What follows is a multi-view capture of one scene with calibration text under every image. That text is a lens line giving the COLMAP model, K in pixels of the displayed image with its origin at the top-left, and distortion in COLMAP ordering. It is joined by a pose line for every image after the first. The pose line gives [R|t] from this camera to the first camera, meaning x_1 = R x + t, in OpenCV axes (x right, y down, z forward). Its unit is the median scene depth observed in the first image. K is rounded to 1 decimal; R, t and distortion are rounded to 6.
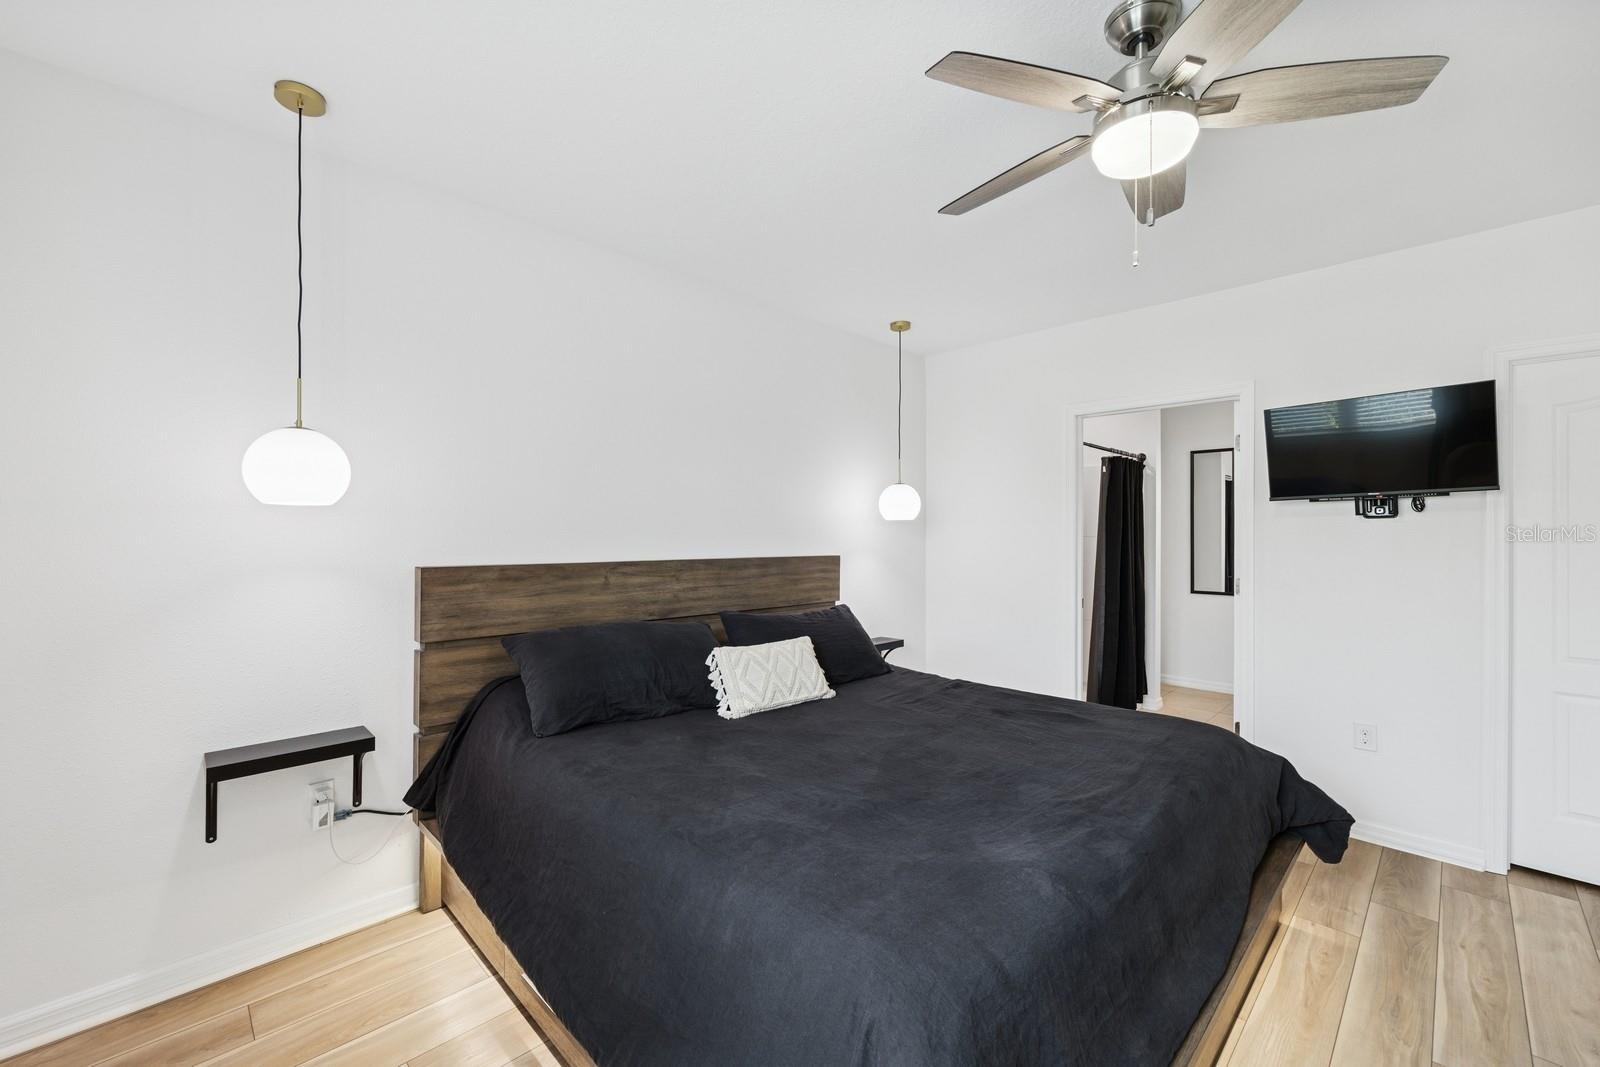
lens RADIAL K [[656.0, 0, 797.9], [0, 656.0, 534.9], [0, 0, 1]] dist [0.000316, 0.000105]
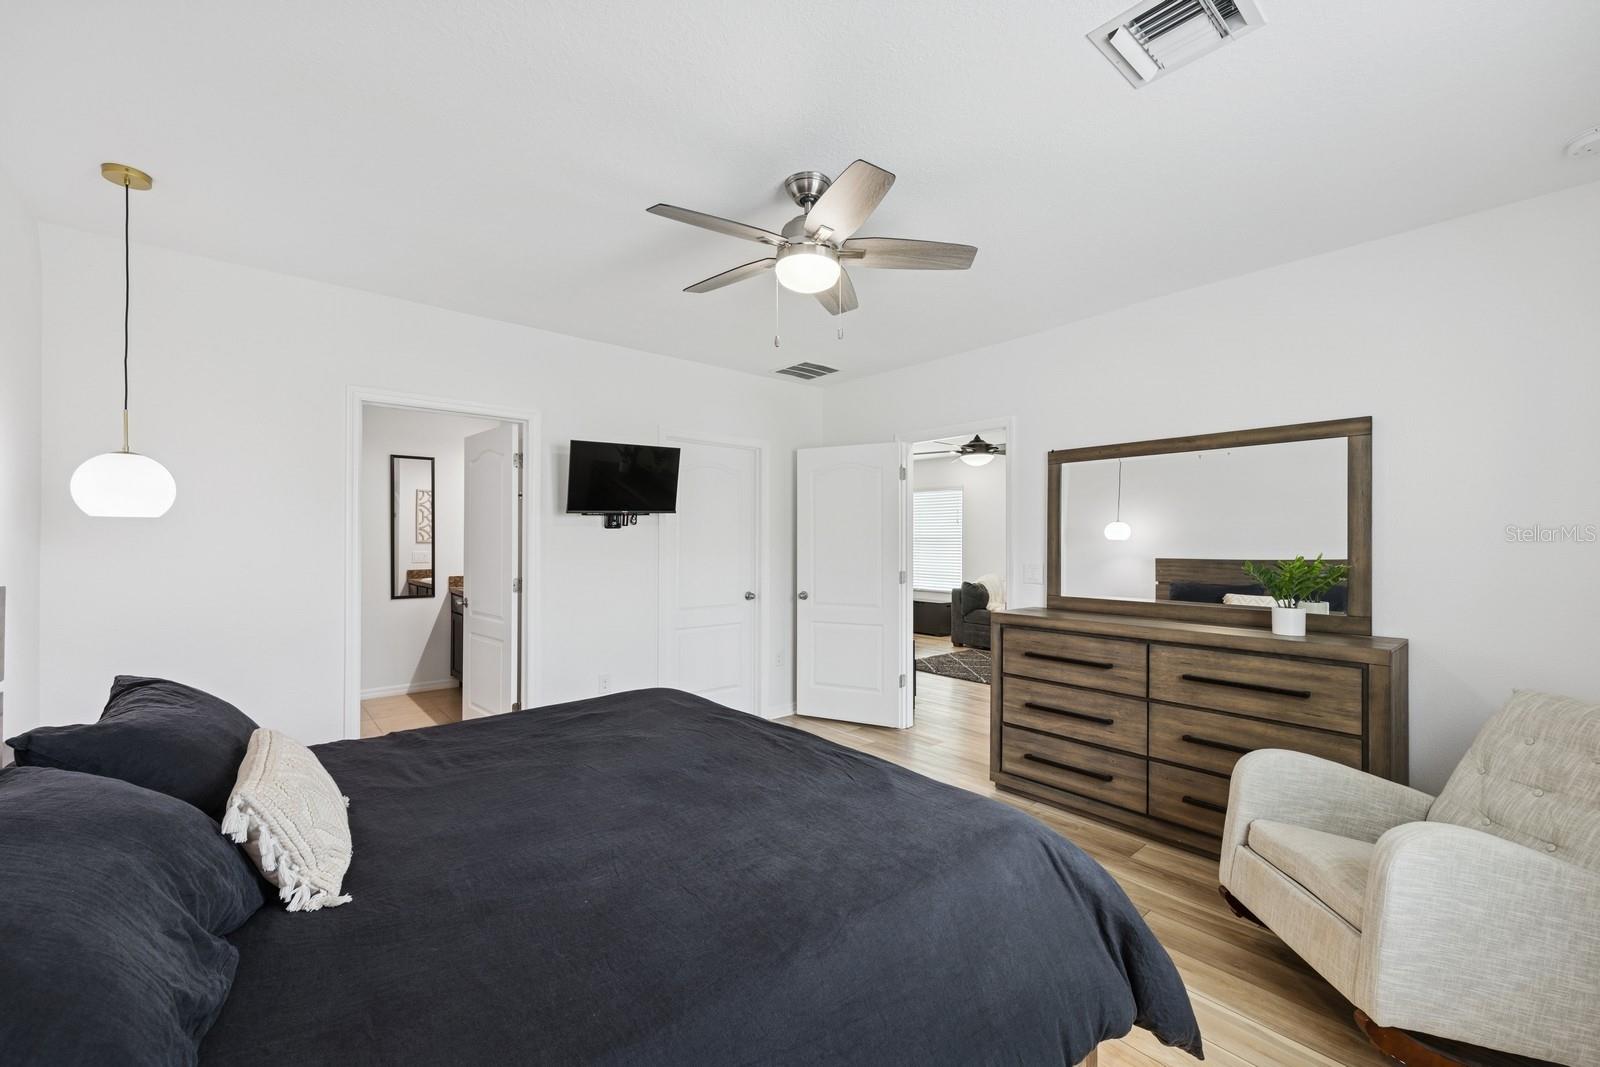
lens RADIAL K [[648.8, 0, 808.1], [0, 648.8, 538.2], [0, 0, 1]] dist [0.000365, 0.000537]
pose [[0.045186, 0.000917, 0.998978, -0.486260], [0.008193, 0.999966, -0.001289, 0.000140], [-0.998945, 0.008243, 0.045176, 0.495865]]
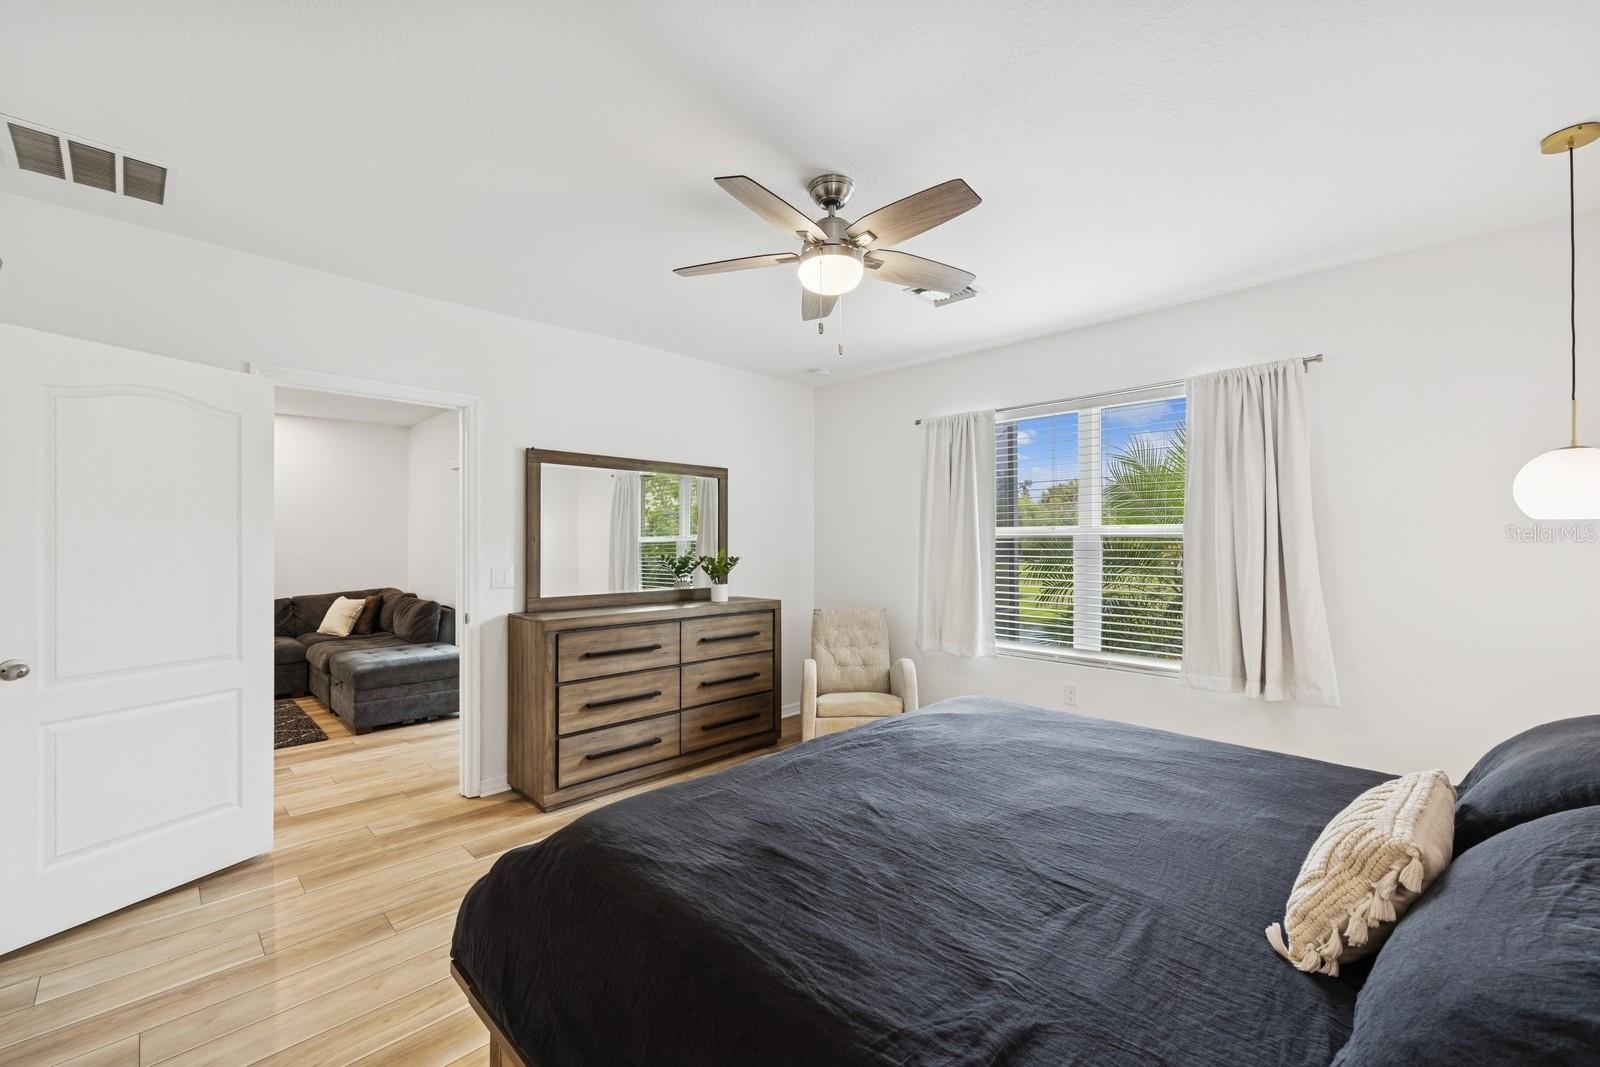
lens RADIAL K [[647.0, 0, 788.6], [0, 647.0, 535.8], [0, 0, 1]] dist [0.001304, 0.000526]
pose [[-0.999914, -0.006760, -0.011268, 0.312100], [-0.006803, 0.999970, 0.003751, -0.010360], [0.011243, 0.003827, -0.999929, 1.279246]]
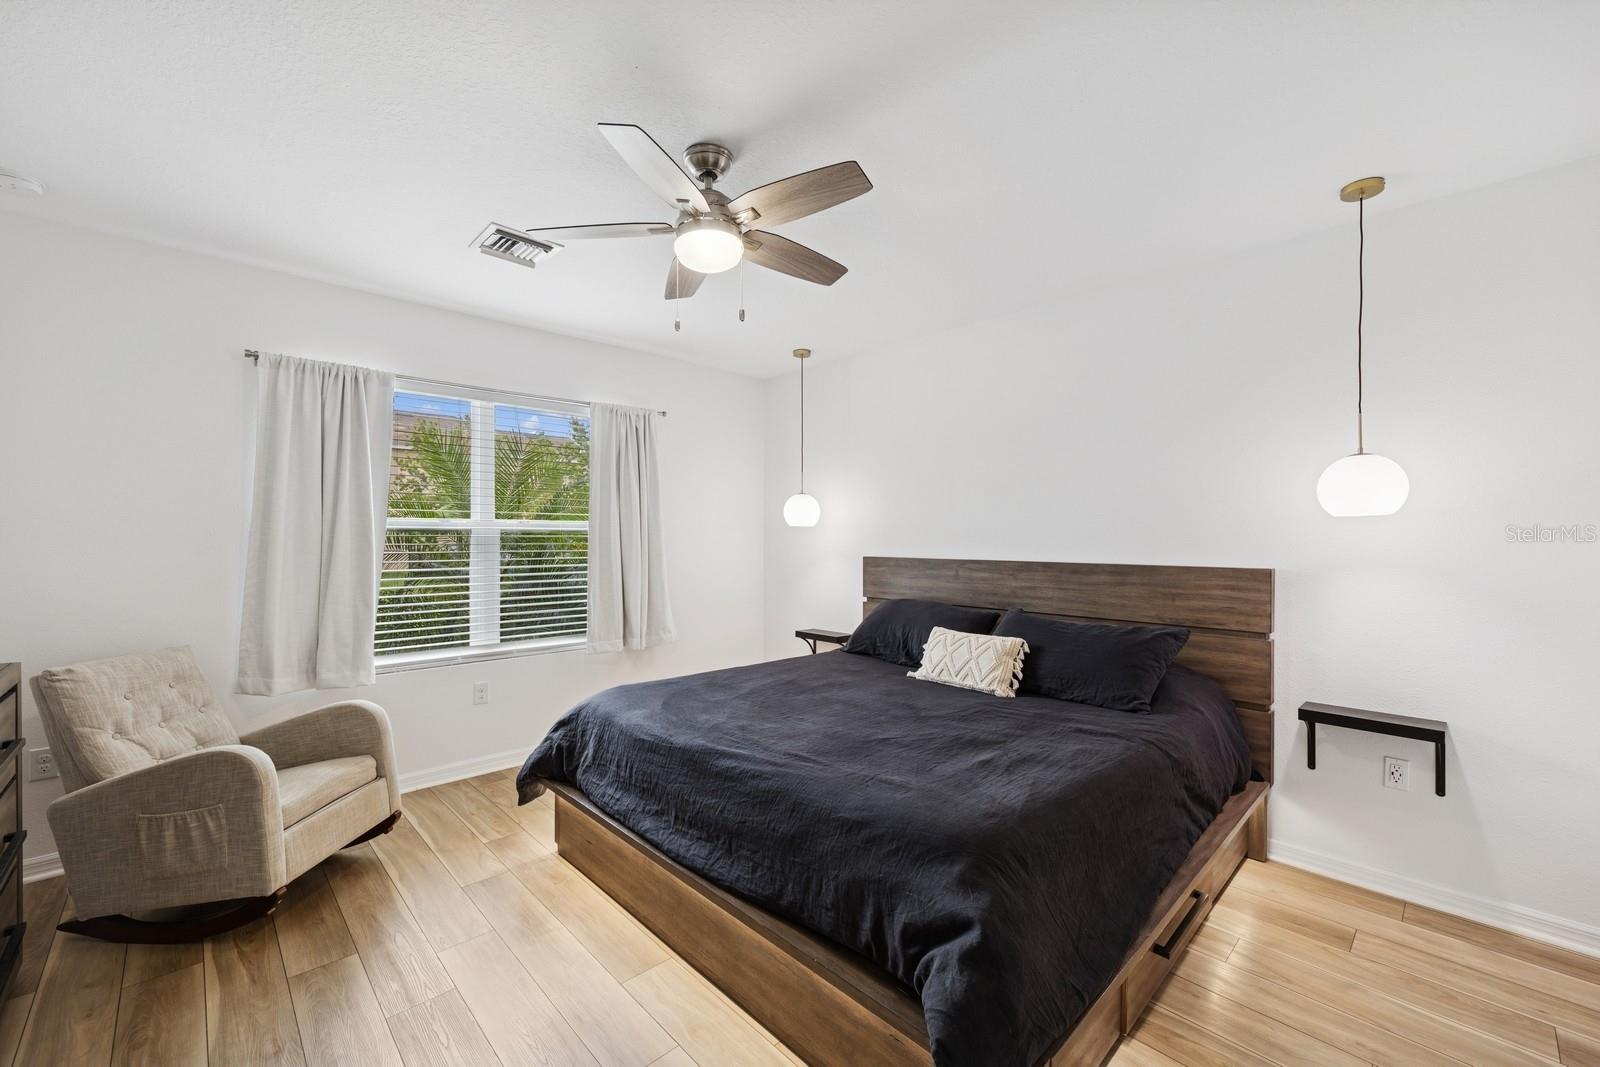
lens RADIAL K [[648.8, 0, 808.1], [0, 648.8, 538.2], [0, 0, 1]] dist [0.000365, 0.000537]
pose [[0.003758, -0.007244, -0.999967, 0.973905], [-0.009968, 0.999924, -0.007281, 0.009960], [0.999943, 0.009995, 0.003686, 0.637017]]
